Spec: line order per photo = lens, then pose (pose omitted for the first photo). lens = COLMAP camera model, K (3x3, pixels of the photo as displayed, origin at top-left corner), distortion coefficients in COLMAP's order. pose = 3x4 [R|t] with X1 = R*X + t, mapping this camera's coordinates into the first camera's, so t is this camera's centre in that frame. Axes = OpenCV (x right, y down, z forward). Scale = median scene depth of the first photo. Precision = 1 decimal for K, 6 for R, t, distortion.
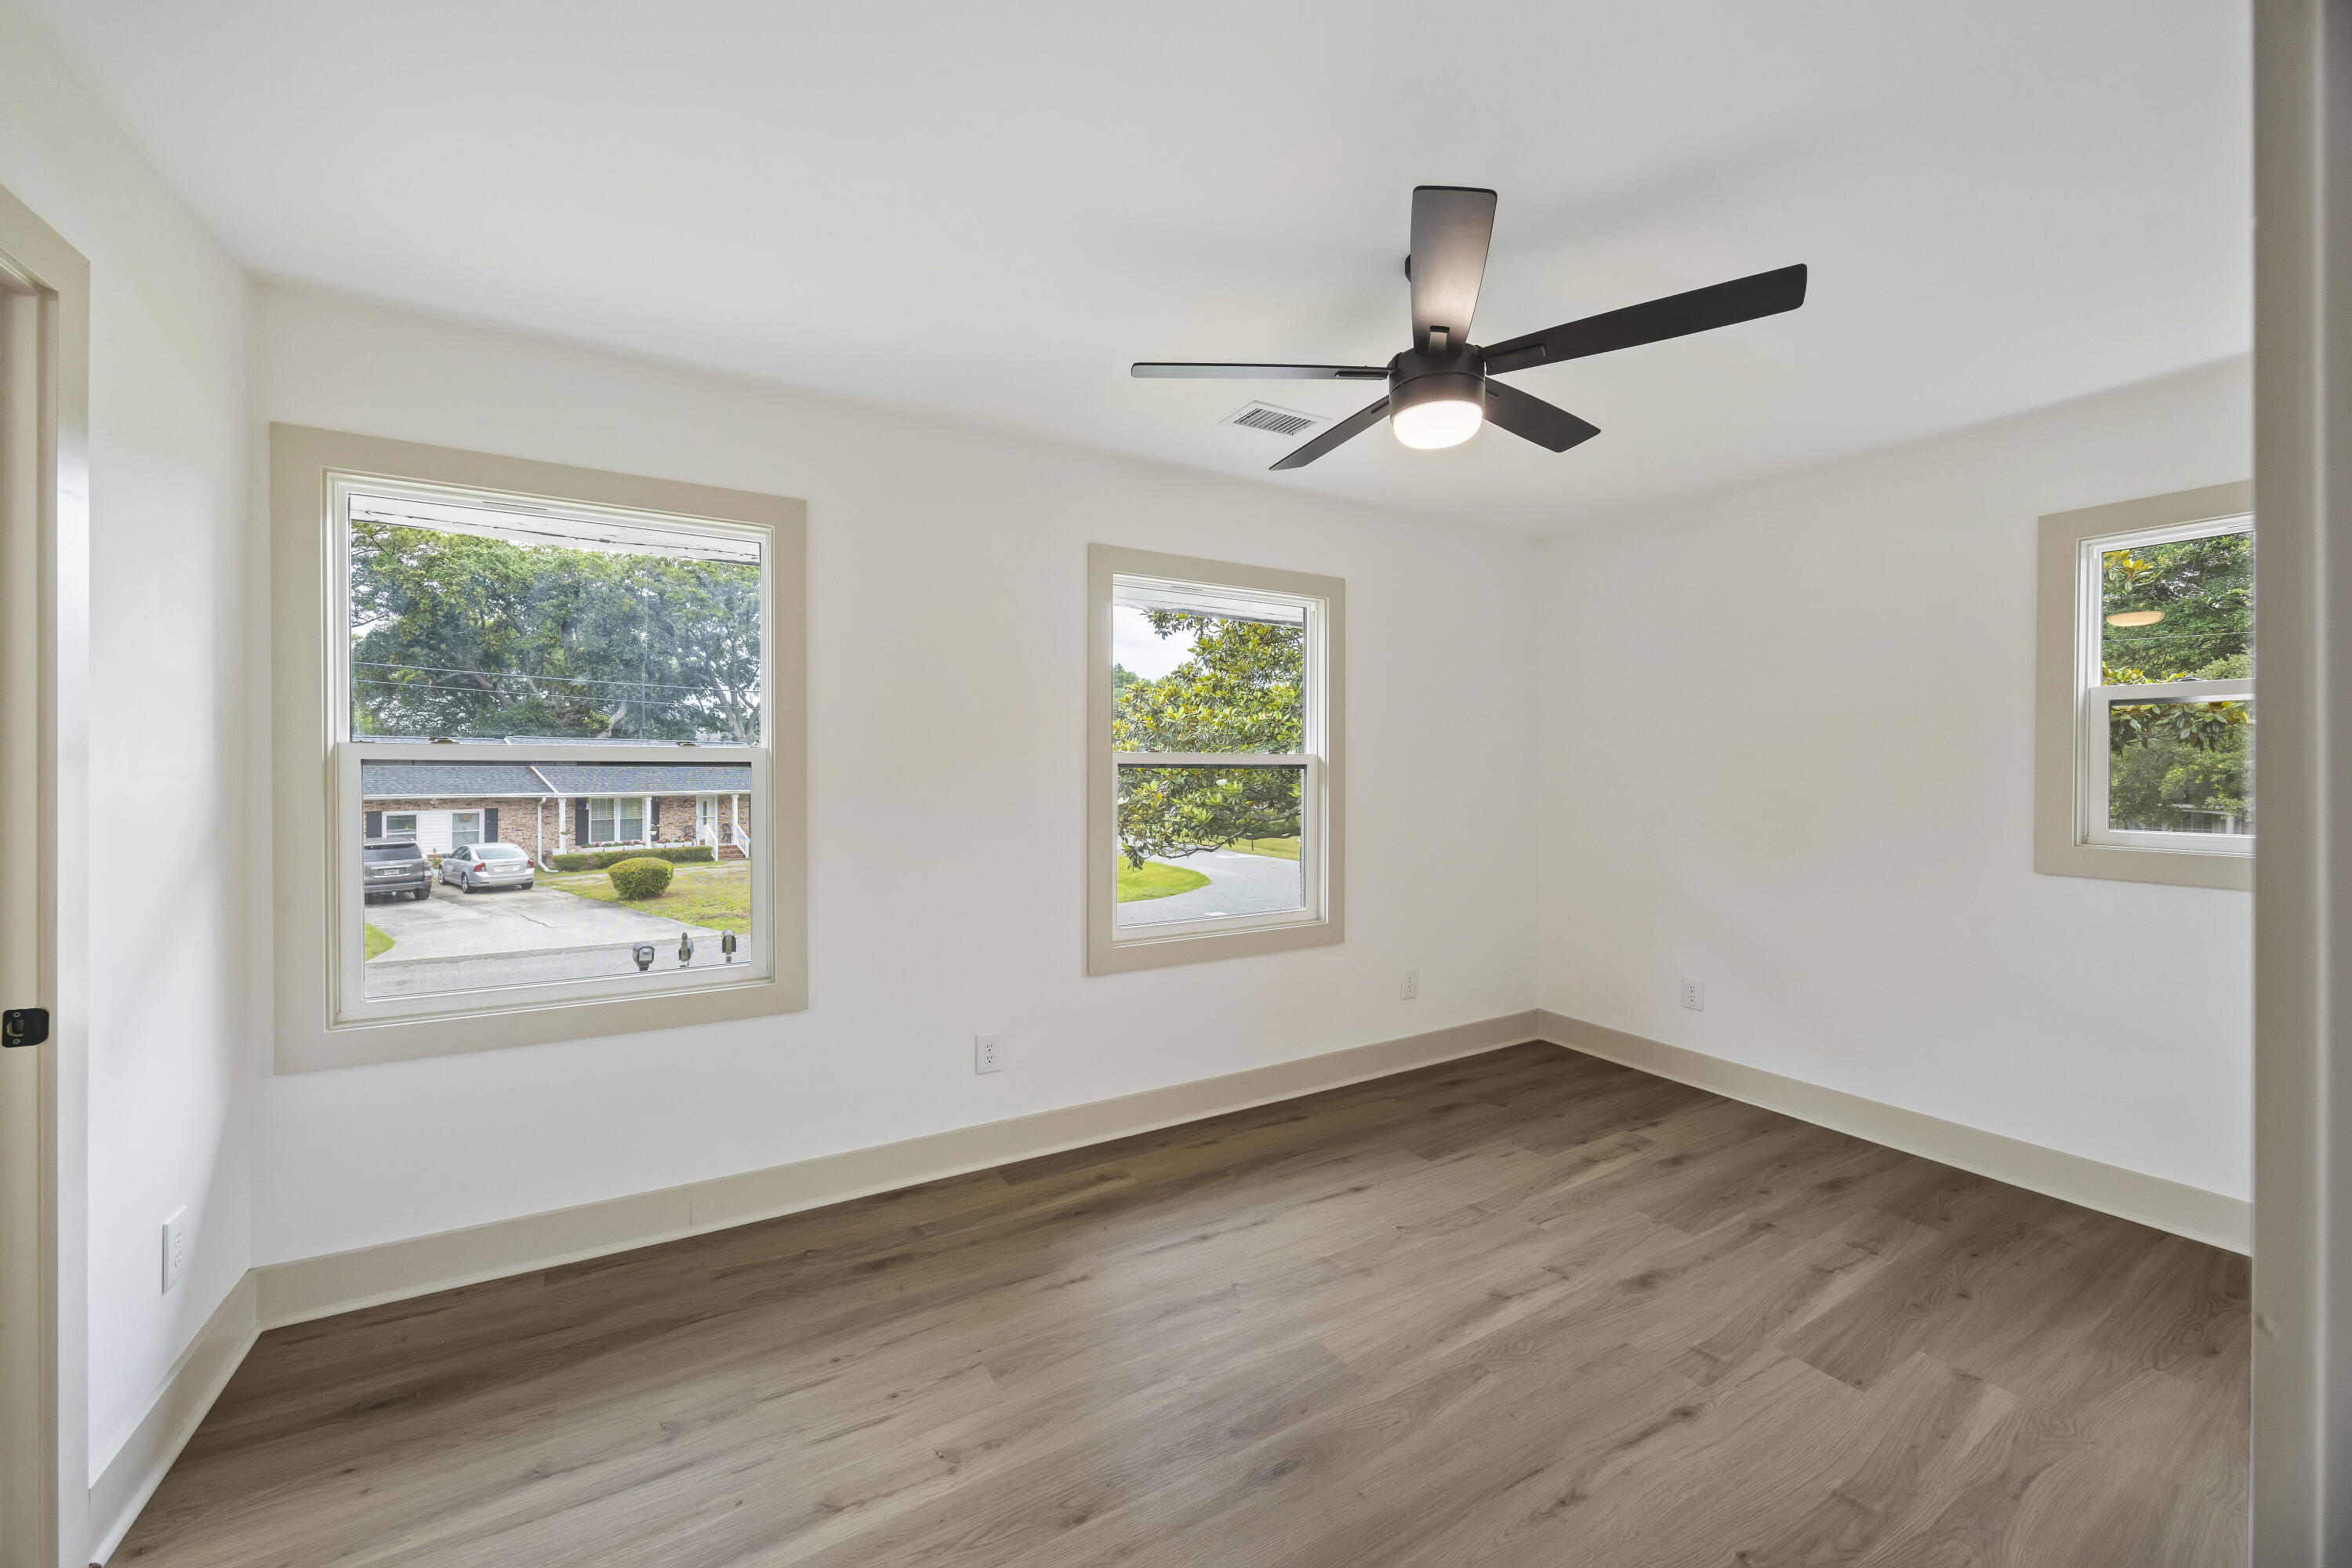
lens RADIAL K [[936.5, 0, 1183.7], [0, 936.5, 762.4], [0, 0, 1]] dist [-0.001746, -0.000168]
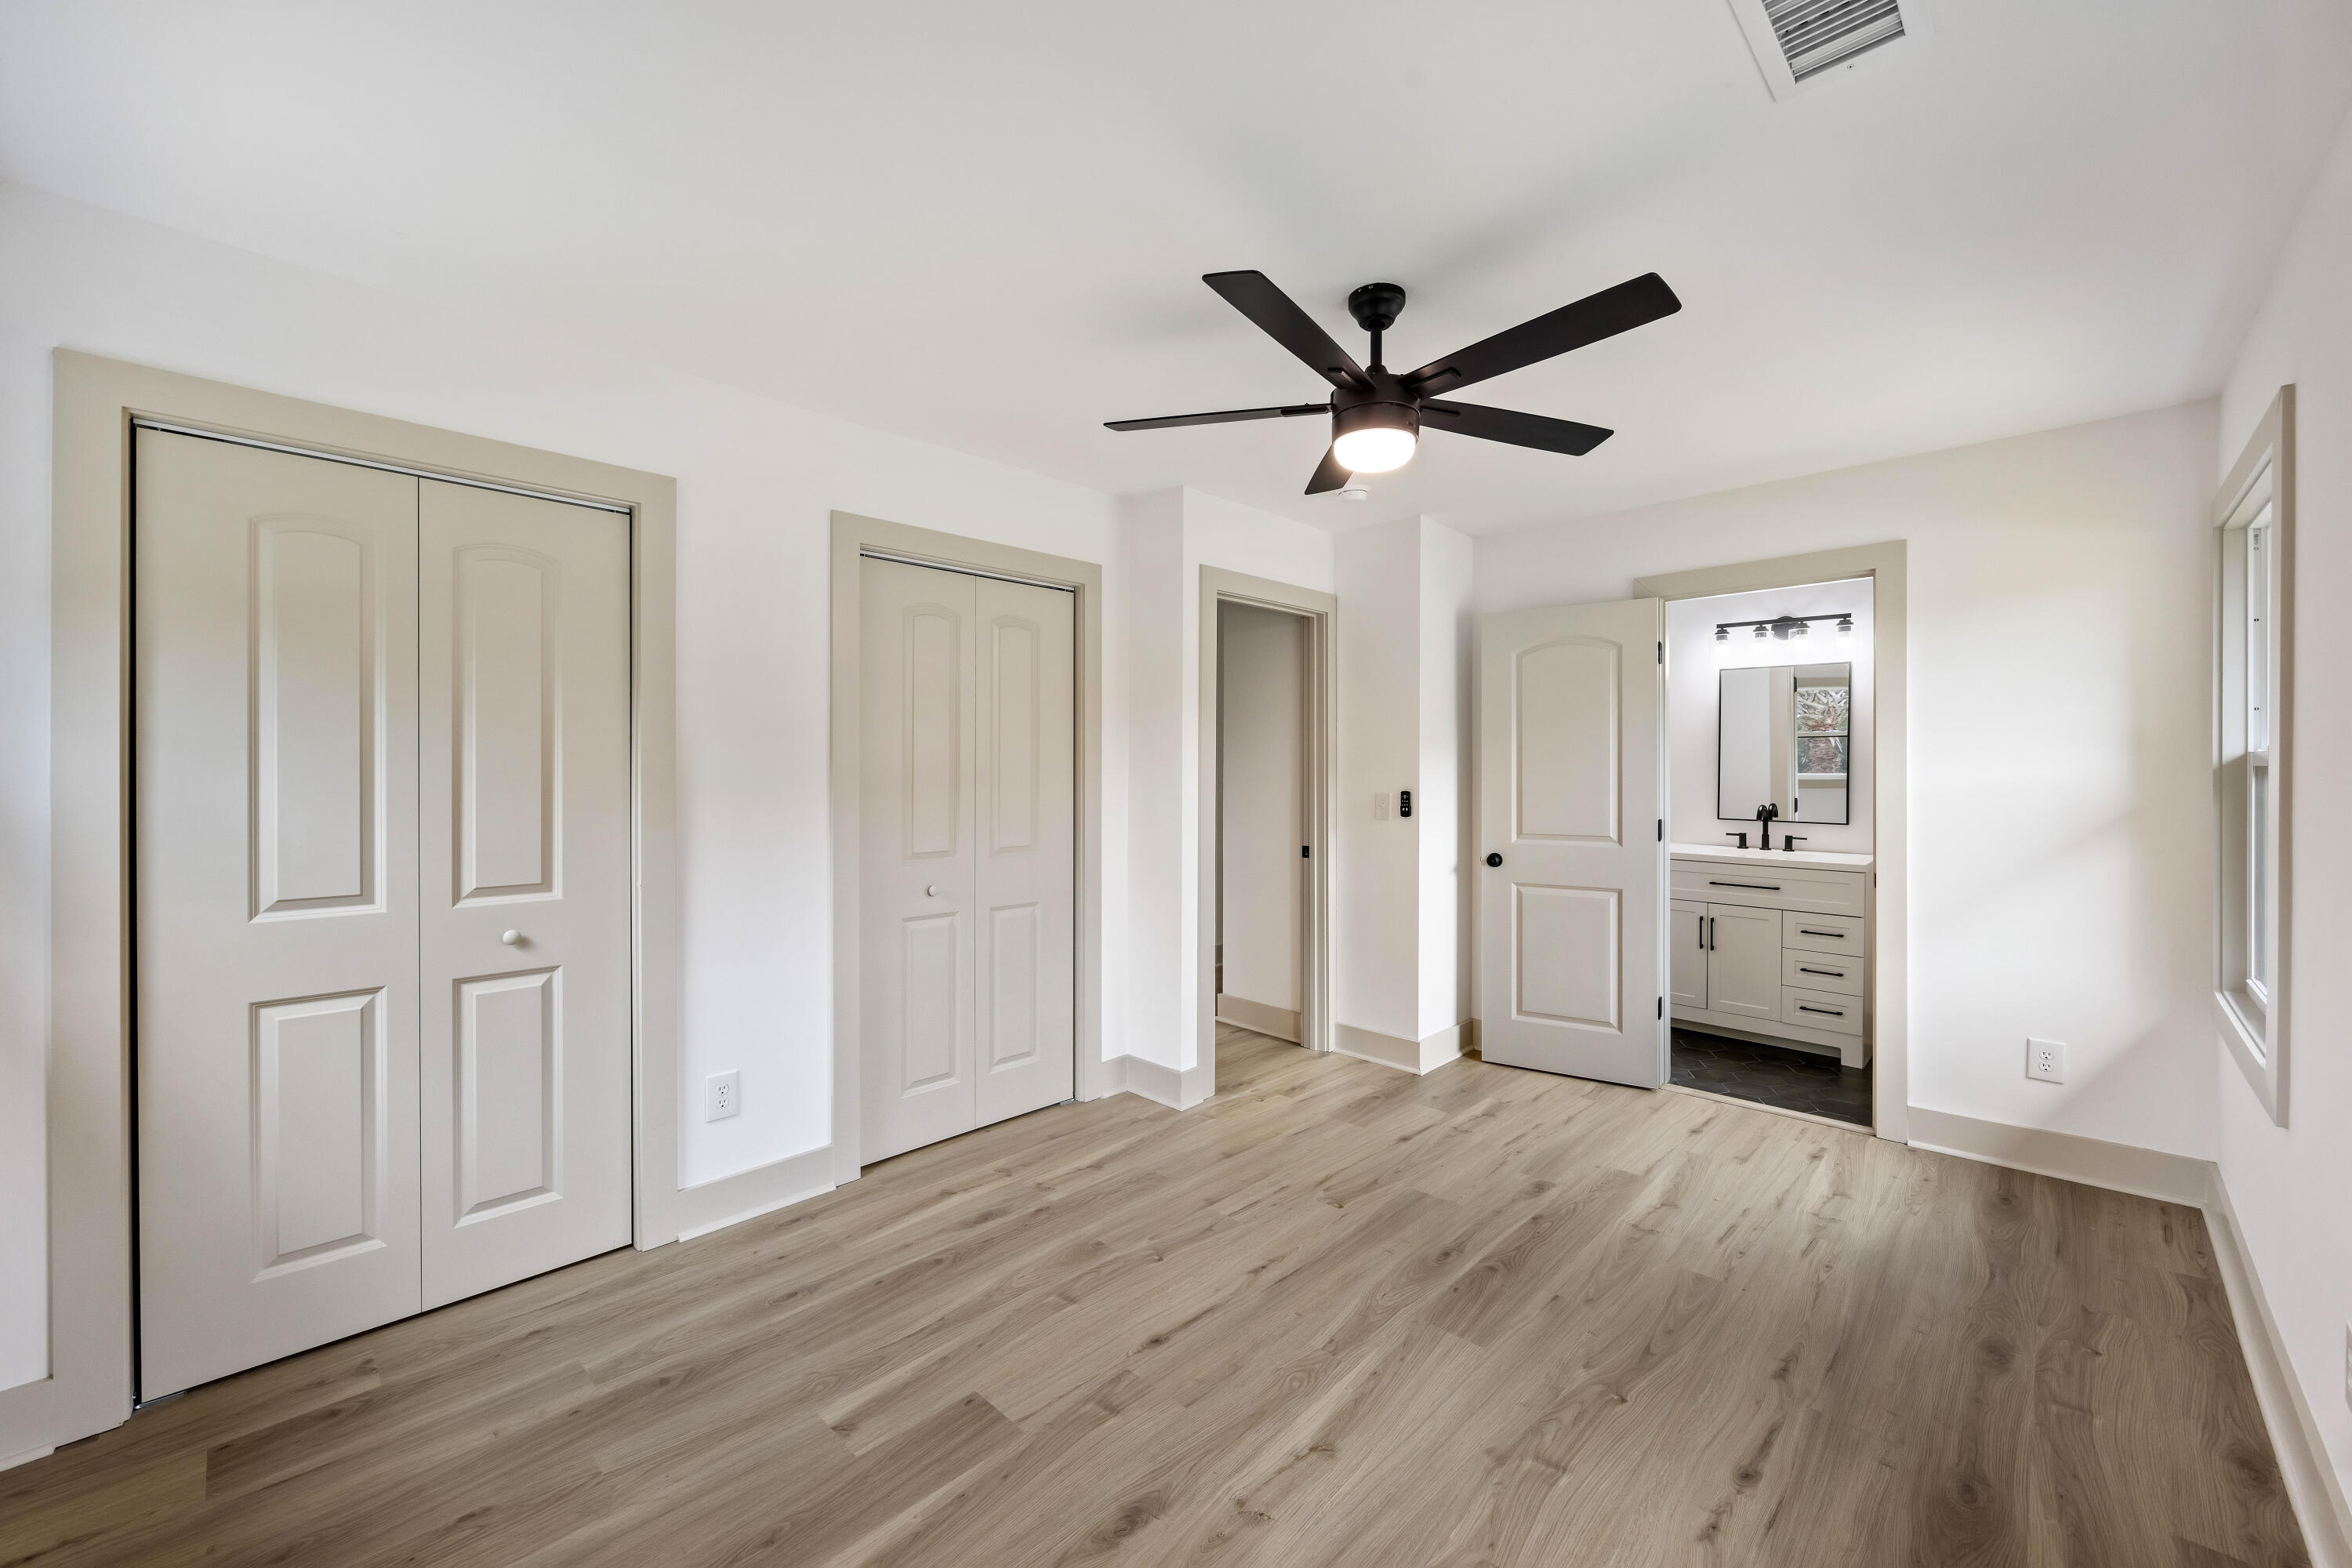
lens RADIAL K [[936.5, 0, 1183.7], [0, 936.5, 762.4], [0, 0, 1]] dist [-0.001746, -0.000168]
pose [[-0.966792, -0.005681, -0.255502, 0.735895], [-0.004780, 0.999980, -0.004146, -0.000028], [0.255520, -0.002787, -0.966800, 1.943736]]
